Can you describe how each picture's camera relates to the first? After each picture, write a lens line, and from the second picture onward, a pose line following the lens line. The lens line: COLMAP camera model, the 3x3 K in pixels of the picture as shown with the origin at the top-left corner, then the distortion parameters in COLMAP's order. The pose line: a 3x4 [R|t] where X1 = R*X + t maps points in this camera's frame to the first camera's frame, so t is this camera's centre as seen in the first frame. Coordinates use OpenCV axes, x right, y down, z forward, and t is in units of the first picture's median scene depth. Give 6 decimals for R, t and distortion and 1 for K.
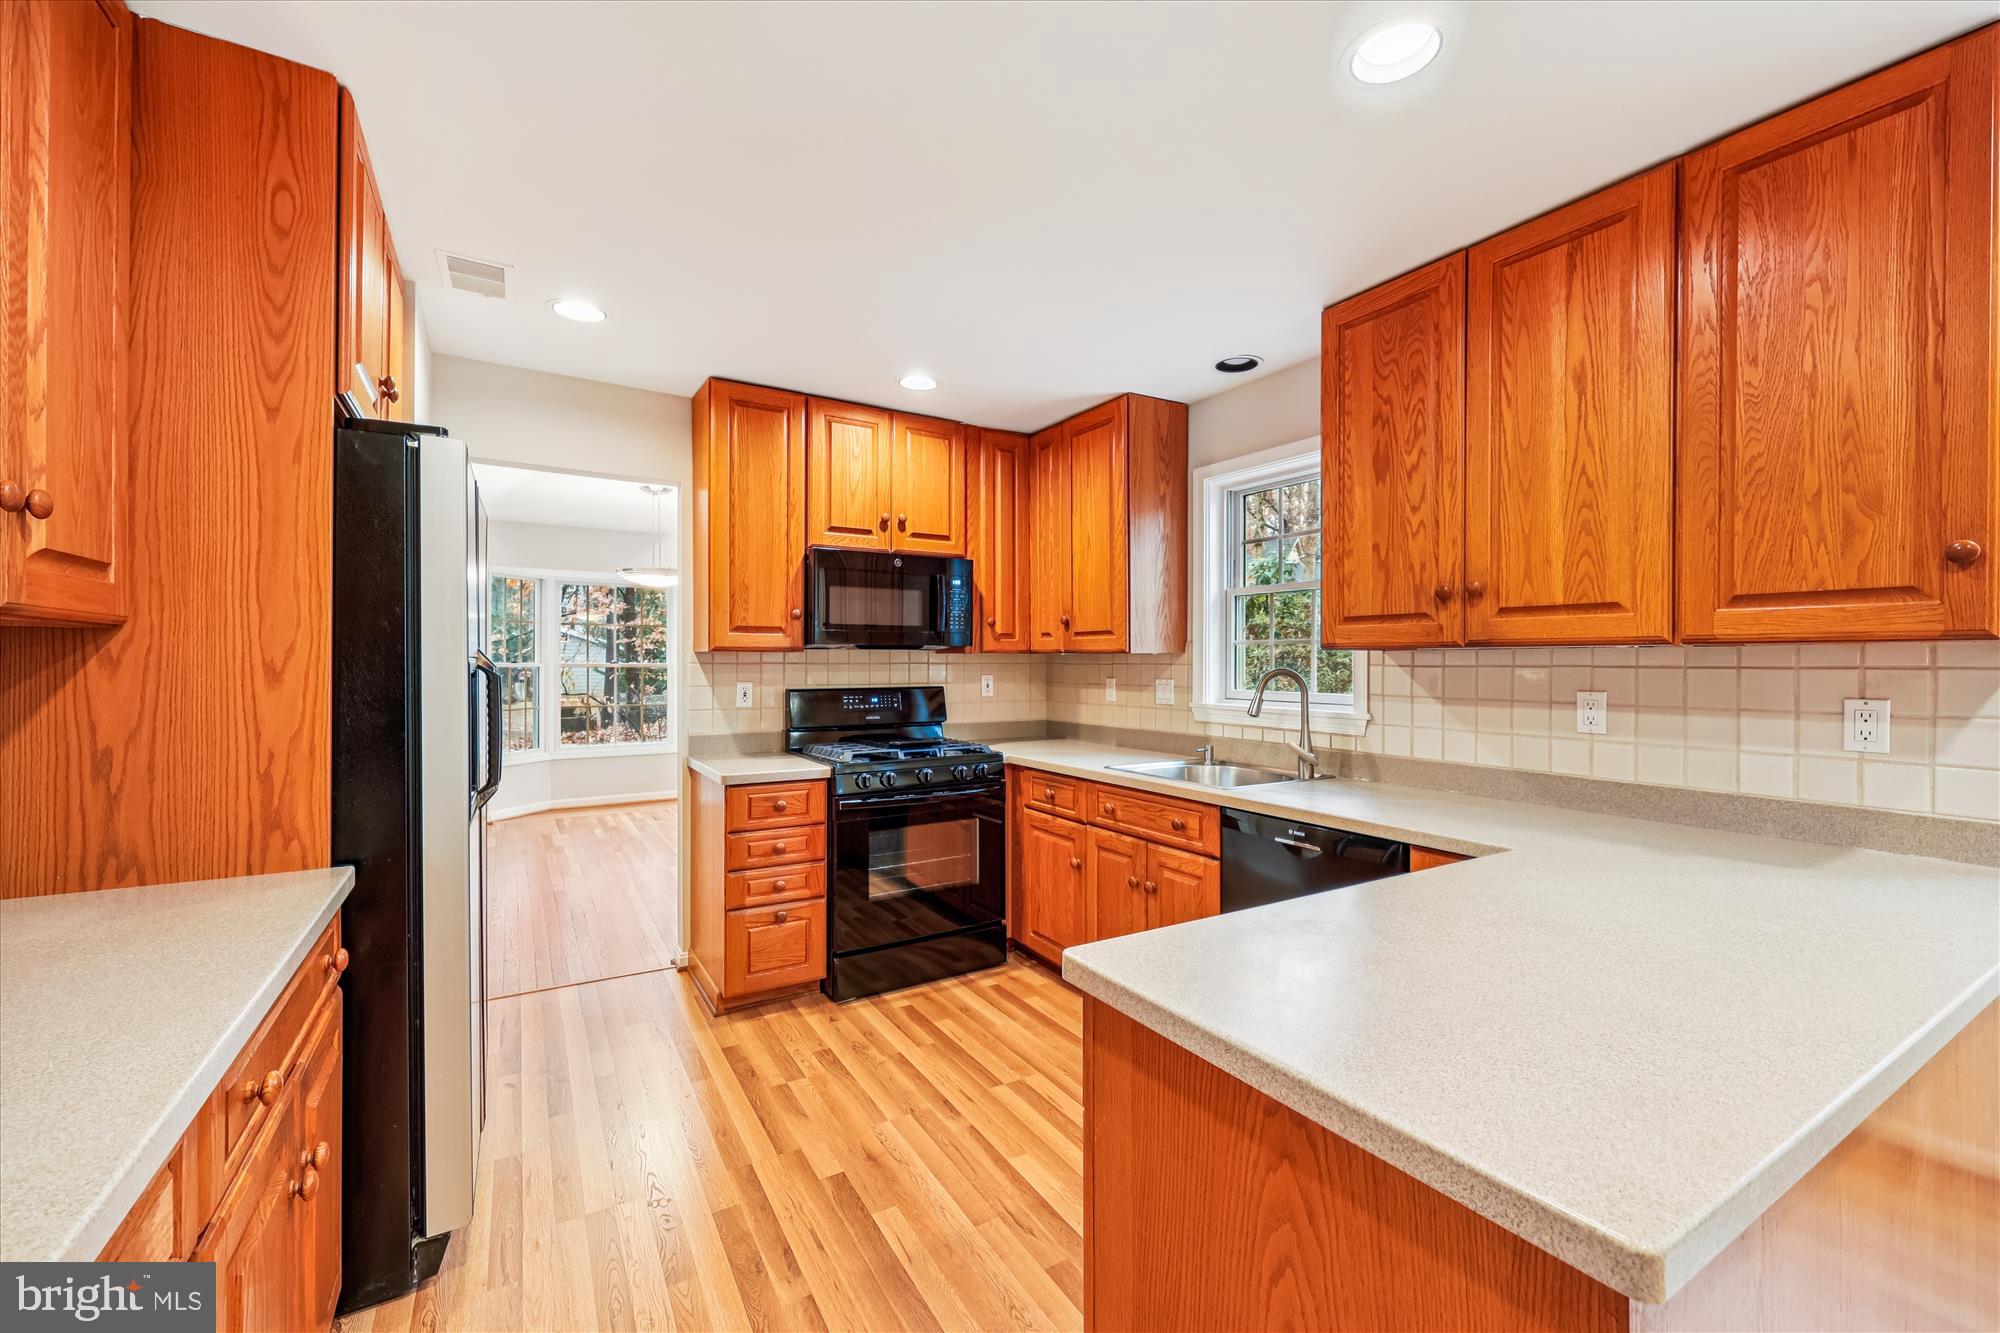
lens RADIAL K [[813.1, 0, 1019.2], [0, 813.1, 666.3], [0, 0, 1]] dist [0.001206, -0.000356]
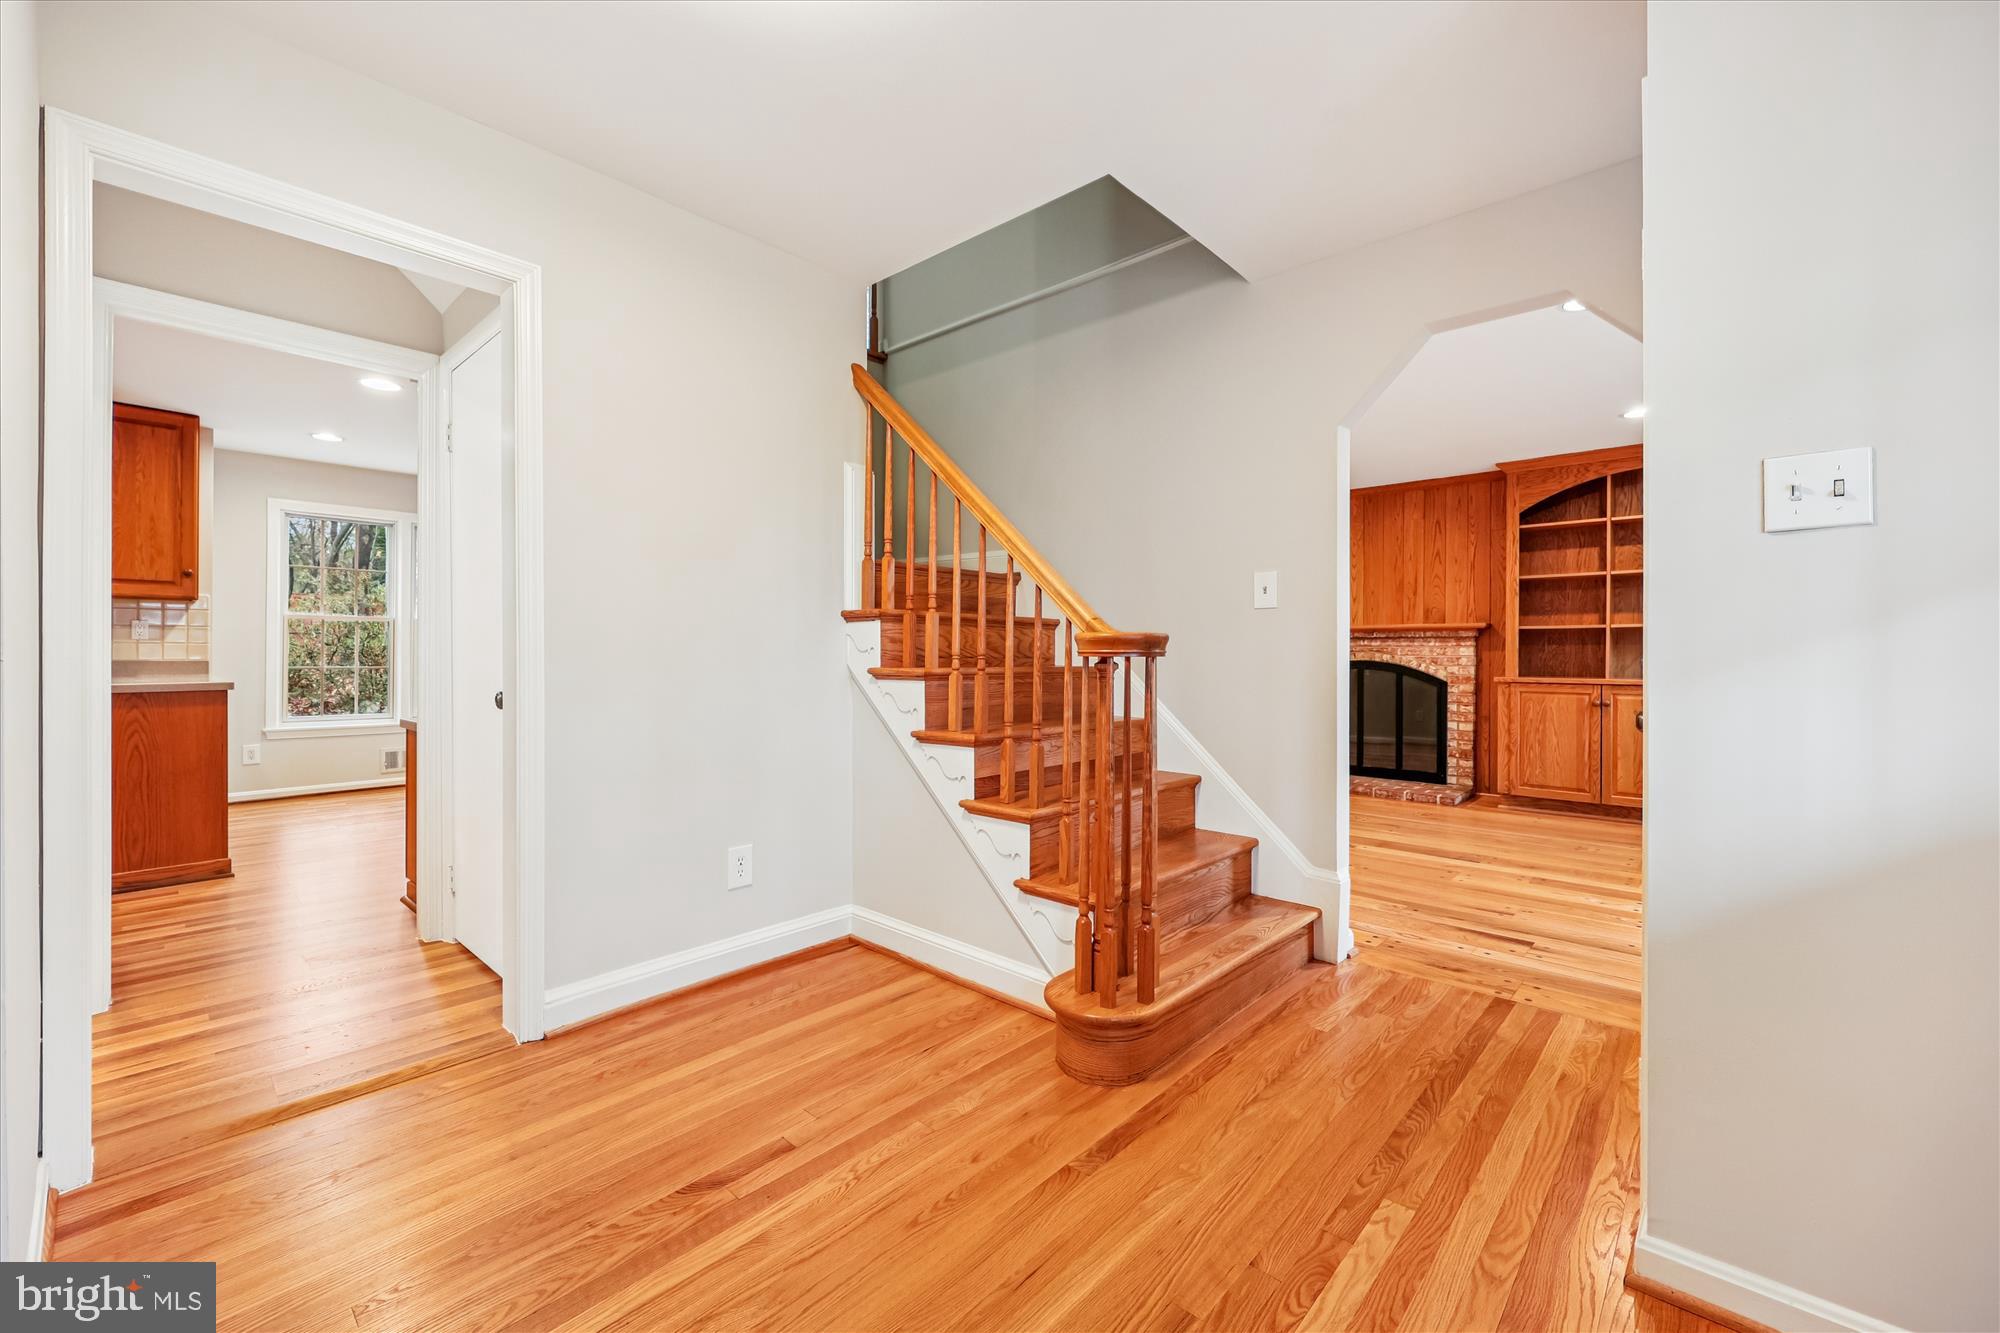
lens RADIAL K [[813.1, 0, 1011.3], [0, 813.1, 656.3], [0, 0, 1]] dist [0.001206, -0.000356]
pose [[-0.265195, -0.006472, 0.964173, -1.600285], [-0.000236, 0.999978, 0.006647, 0.096542], [-0.964195, 0.001535, -0.265191, -0.737364]]
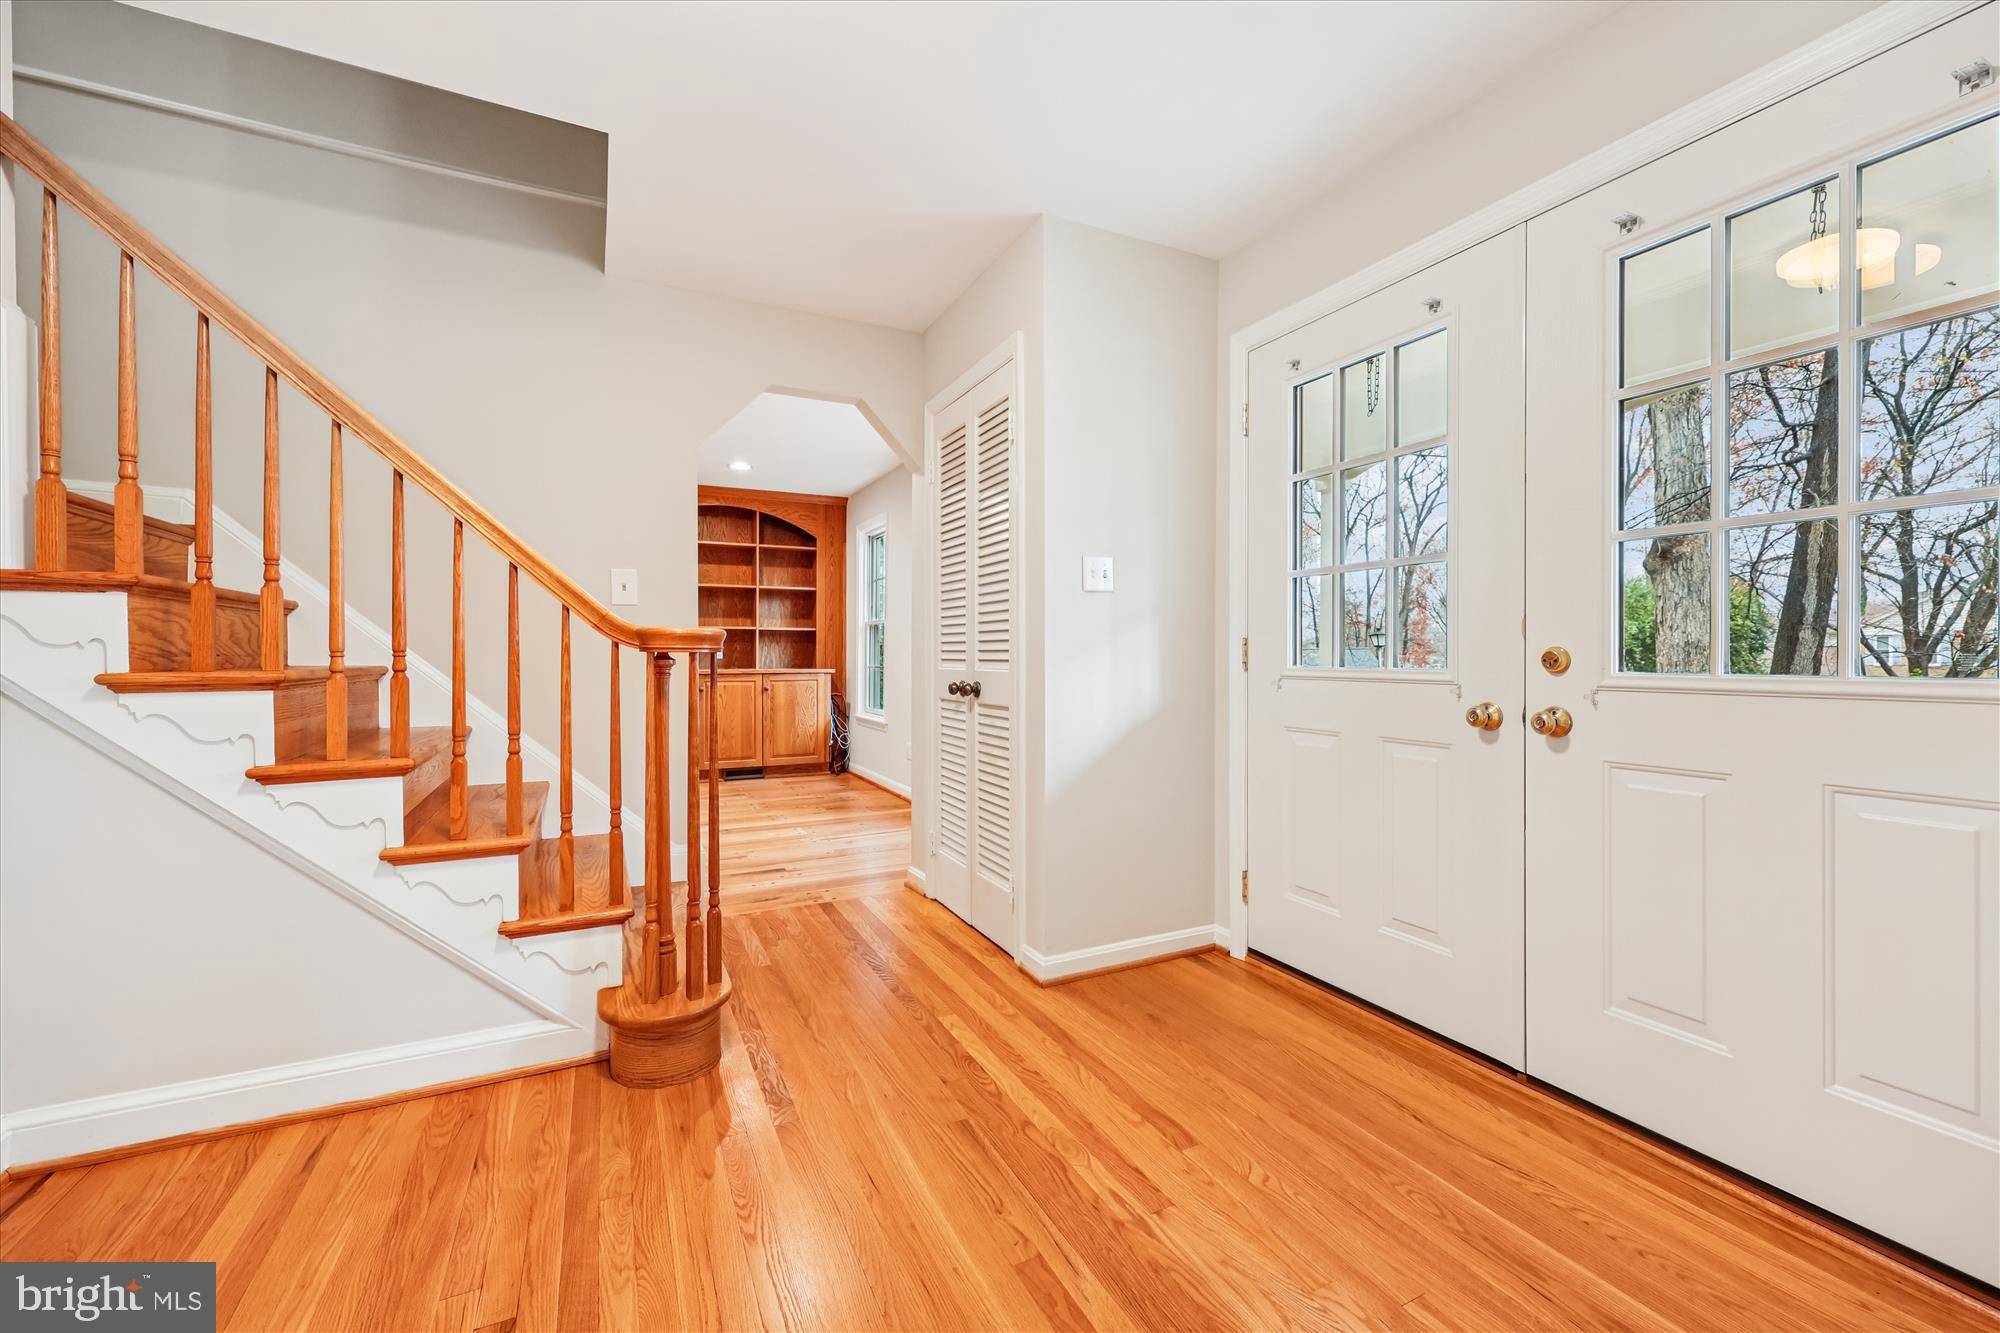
lens RADIAL K [[813.1, 0, 1010.6], [0, 813.1, 660.6], [0, 0, 1]] dist [0.001206, -0.000356]
pose [[-0.995548, -0.004920, 0.094124, -1.242445], [-0.003607, 0.999894, 0.014116, 0.097790], [-0.094183, 0.013713, -0.995460, -0.269228]]
